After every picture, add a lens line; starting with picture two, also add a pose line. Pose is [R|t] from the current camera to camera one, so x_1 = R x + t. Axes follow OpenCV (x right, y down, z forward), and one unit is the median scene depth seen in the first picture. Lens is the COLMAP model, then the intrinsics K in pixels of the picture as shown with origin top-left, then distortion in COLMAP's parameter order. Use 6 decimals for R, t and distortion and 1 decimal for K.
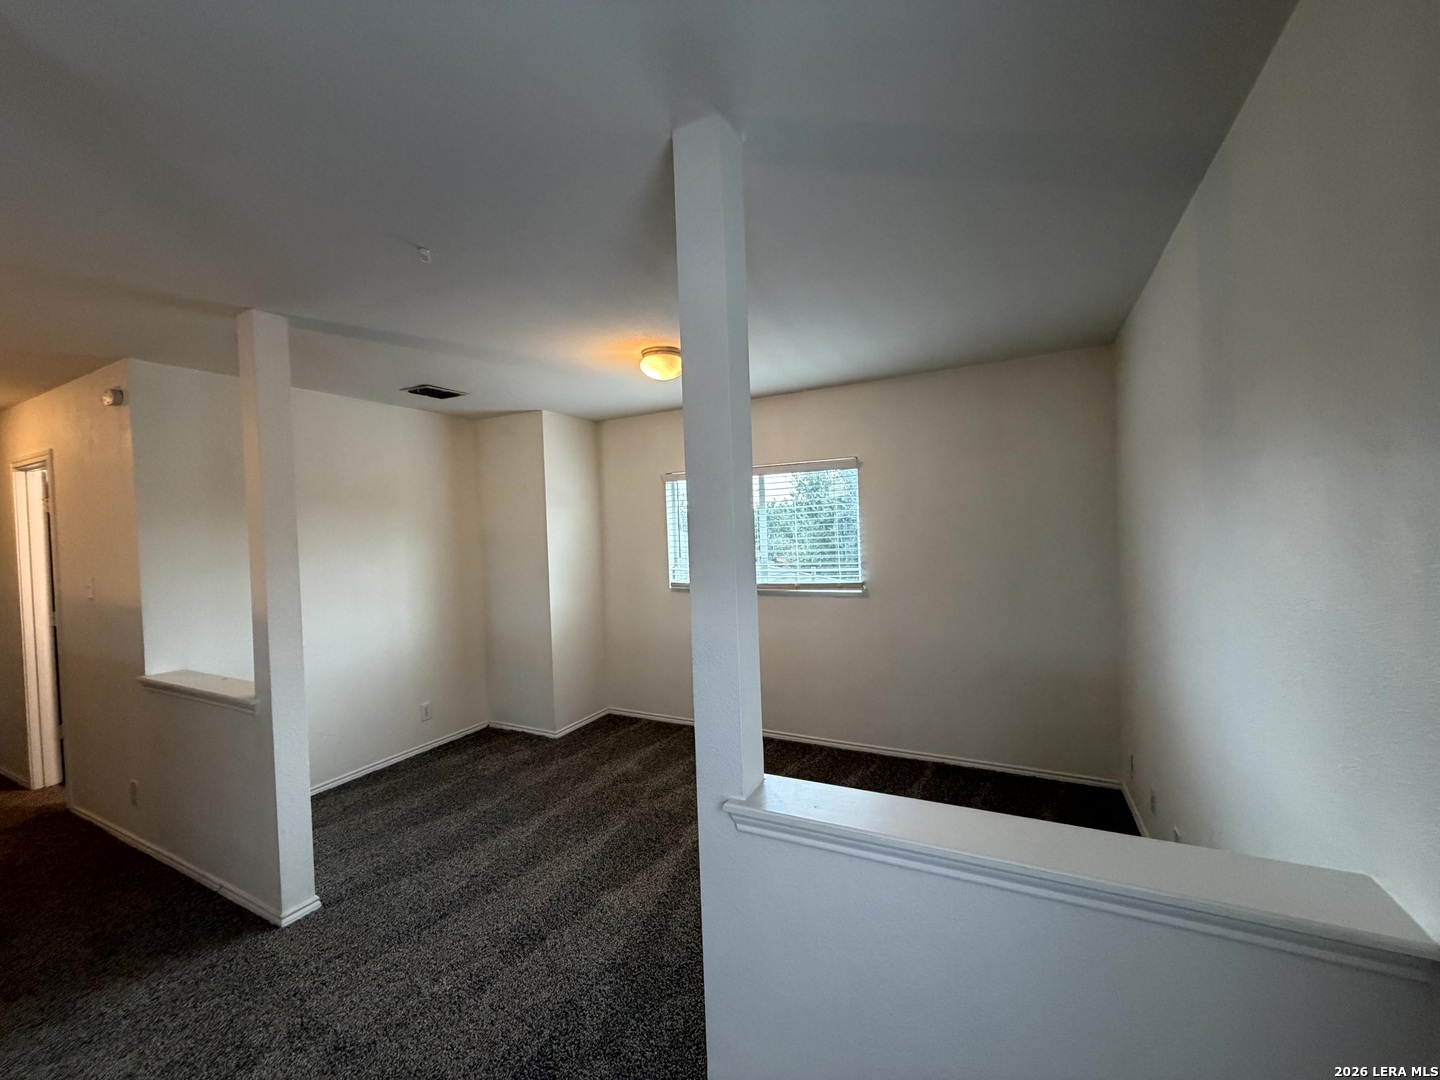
lens RADIAL K [[570.3, 0, 720.0], [0, 570.3, 540.0], [0, 0, 1]] dist [0.000029, 0.000412]
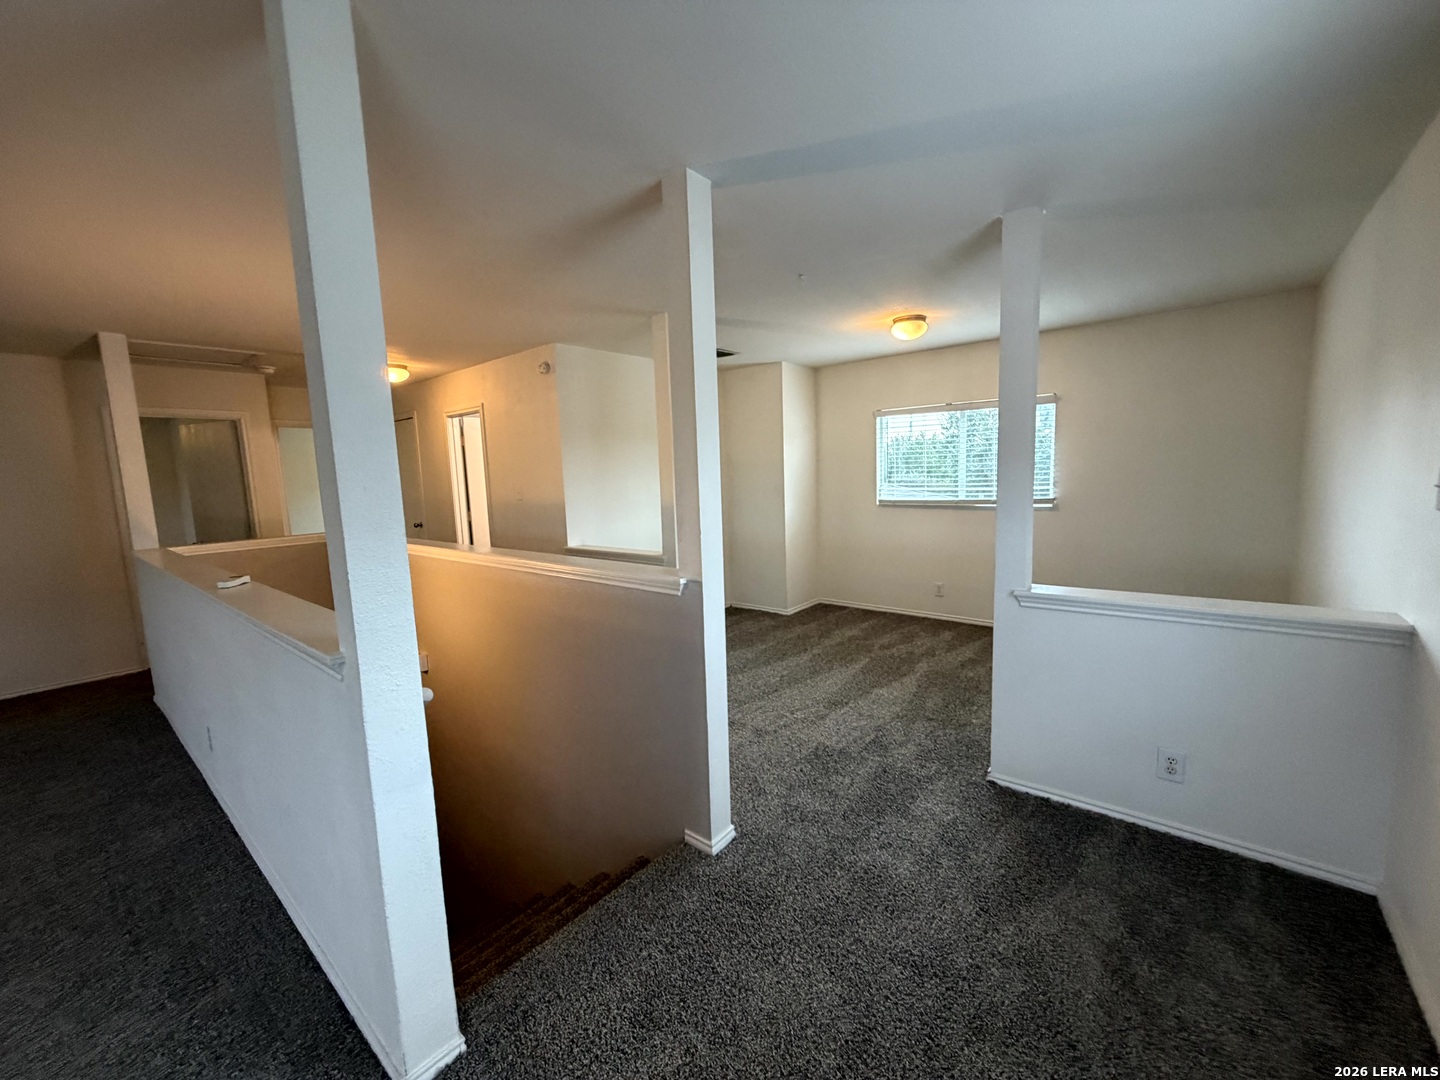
lens RADIAL K [[570.3, 0, 720.0], [0, 570.3, 540.0], [0, 0, 1]] dist [0.000029, 0.000412]
pose [[0.977269, 0.026750, -0.210308, -0.191781], [-0.003417, 0.993866, 0.110538, 0.031247], [0.211975, -0.107307, 0.971366, -0.352842]]
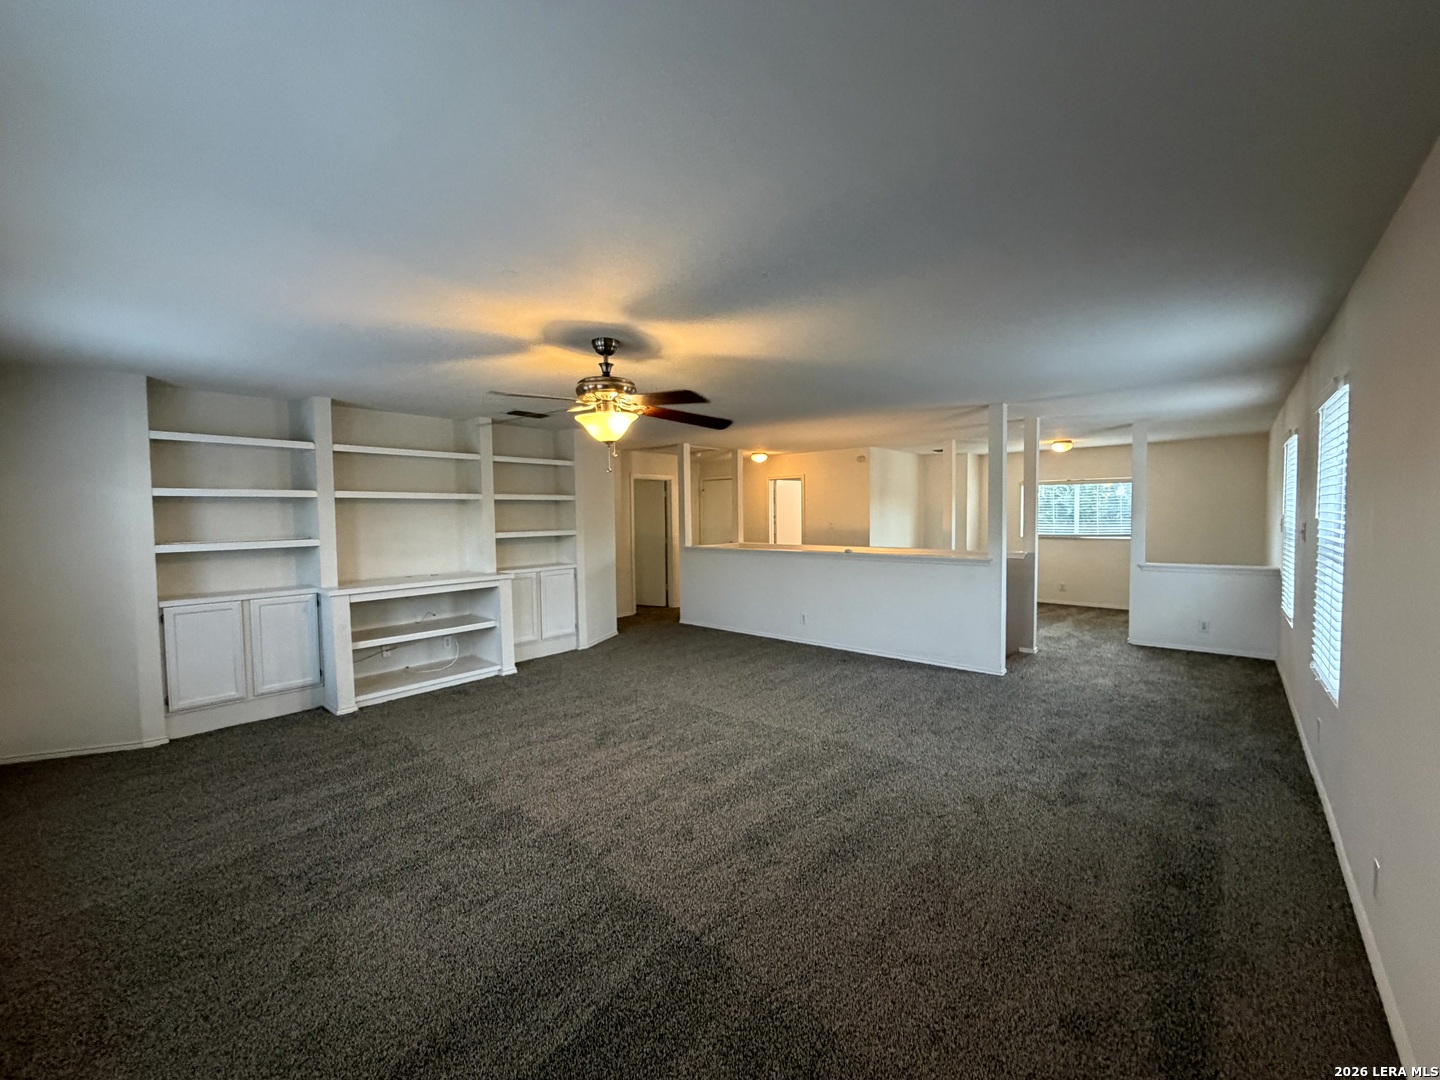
lens RADIAL K [[570.3, 0, 720.0], [0, 570.3, 540.0], [0, 0, 1]] dist [0.000029, 0.000412]
pose [[0.968269, 0.035059, -0.247440, -0.781633], [-0.026025, 0.998873, 0.039685, 0.053066], [0.248552, -0.031986, 0.968090, -1.585851]]
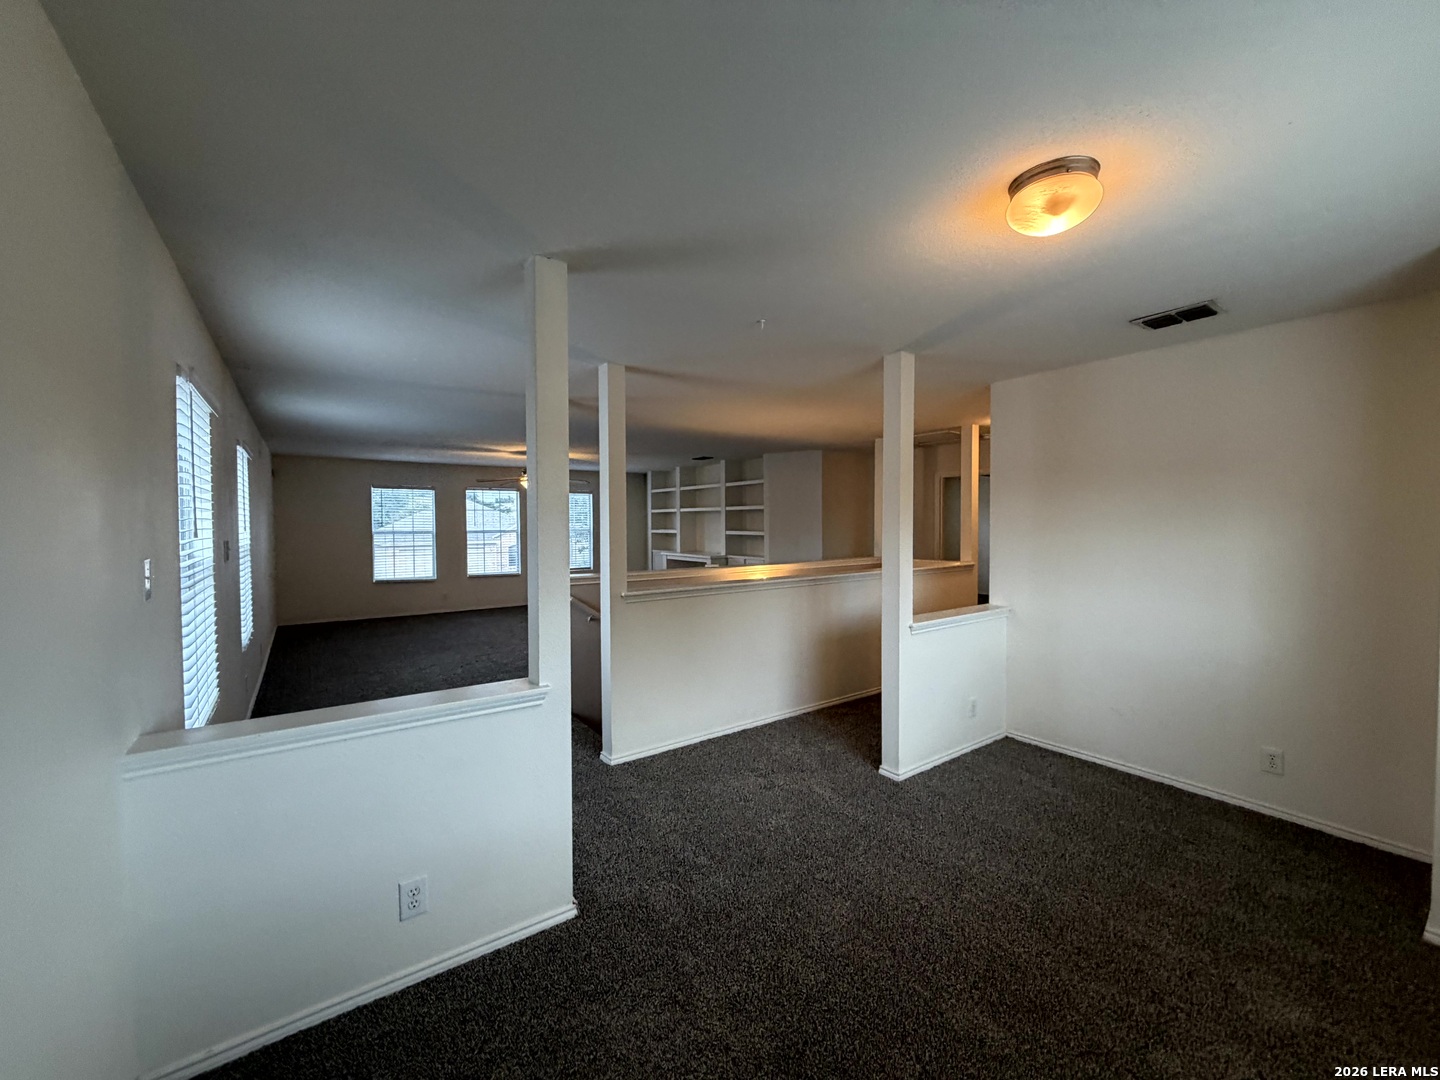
lens RADIAL K [[570.3, 0, 720.0], [0, 570.3, 540.0], [0, 0, 1]] dist [0.000029, 0.000412]
pose [[-0.448788, 0.069790, -0.890909, 0.452100], [0.009897, 0.997273, 0.073136, -0.030439], [0.893584, 0.024005, -0.448255, 0.813603]]
